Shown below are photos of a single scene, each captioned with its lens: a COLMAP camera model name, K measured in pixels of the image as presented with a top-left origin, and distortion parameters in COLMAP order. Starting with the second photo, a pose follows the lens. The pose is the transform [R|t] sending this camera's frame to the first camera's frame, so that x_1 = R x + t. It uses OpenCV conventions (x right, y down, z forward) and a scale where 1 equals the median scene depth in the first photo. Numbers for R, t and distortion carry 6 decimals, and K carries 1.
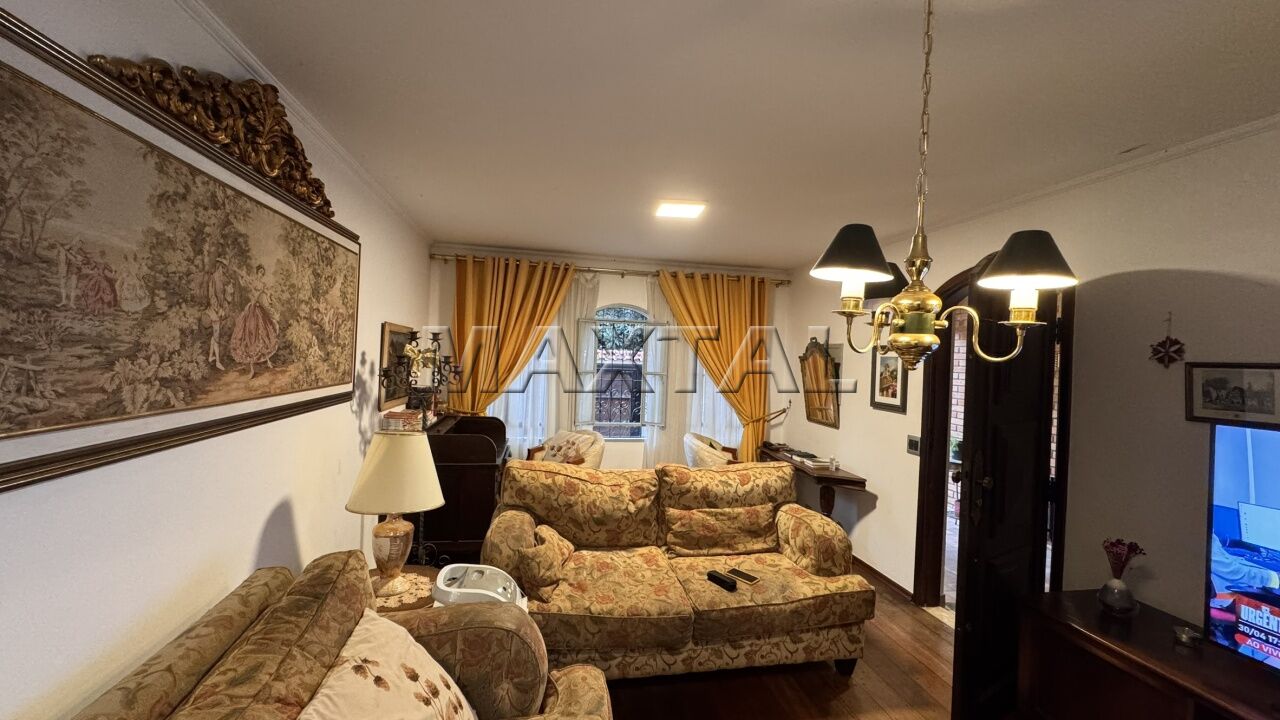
lens RADIAL K [[507.8, 0, 642.8], [0, 507.8, 357.2], [0, 0, 1]] dist [-0.000924, -0.000030]
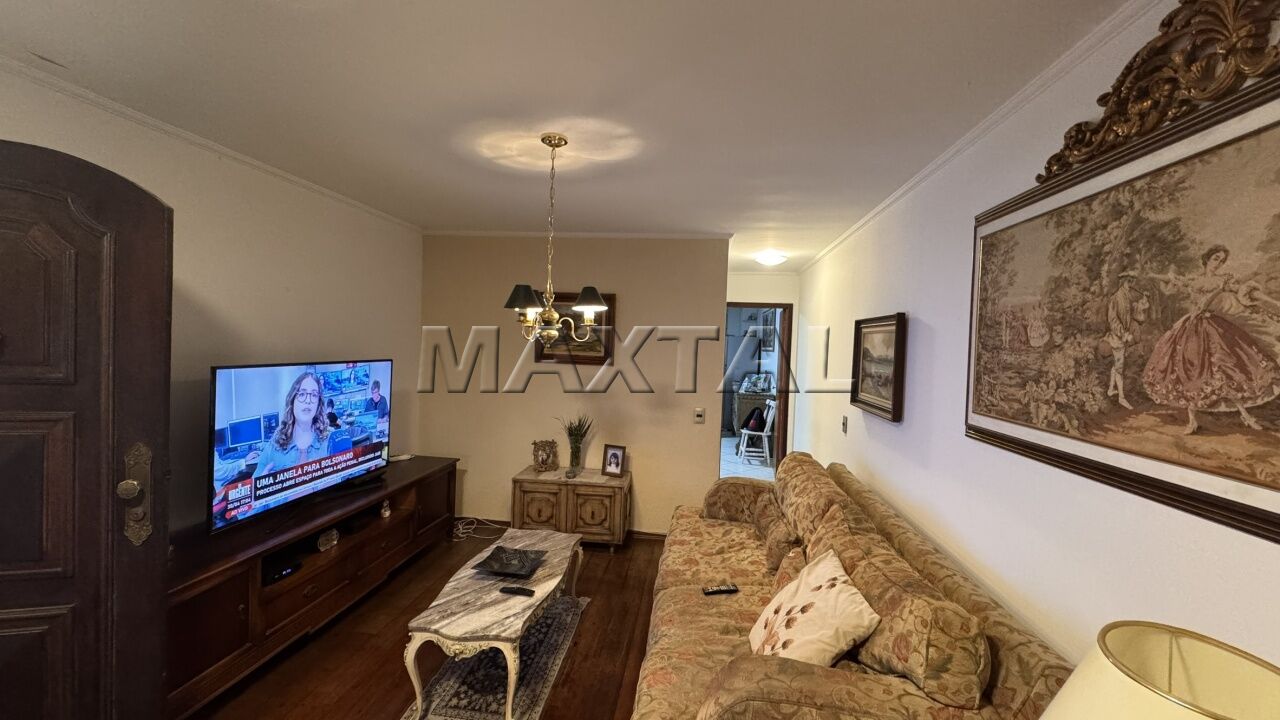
lens RADIAL K [[507.8, 0, 643.3], [0, 507.8, 356.4], [0, 0, 1]] dist [-0.000924, -0.000030]
pose [[-0.946630, -0.080110, 0.312209, -0.389068], [-0.071516, 0.996681, 0.038900, -0.036572], [-0.314289, 0.014496, -0.949217, 2.211700]]
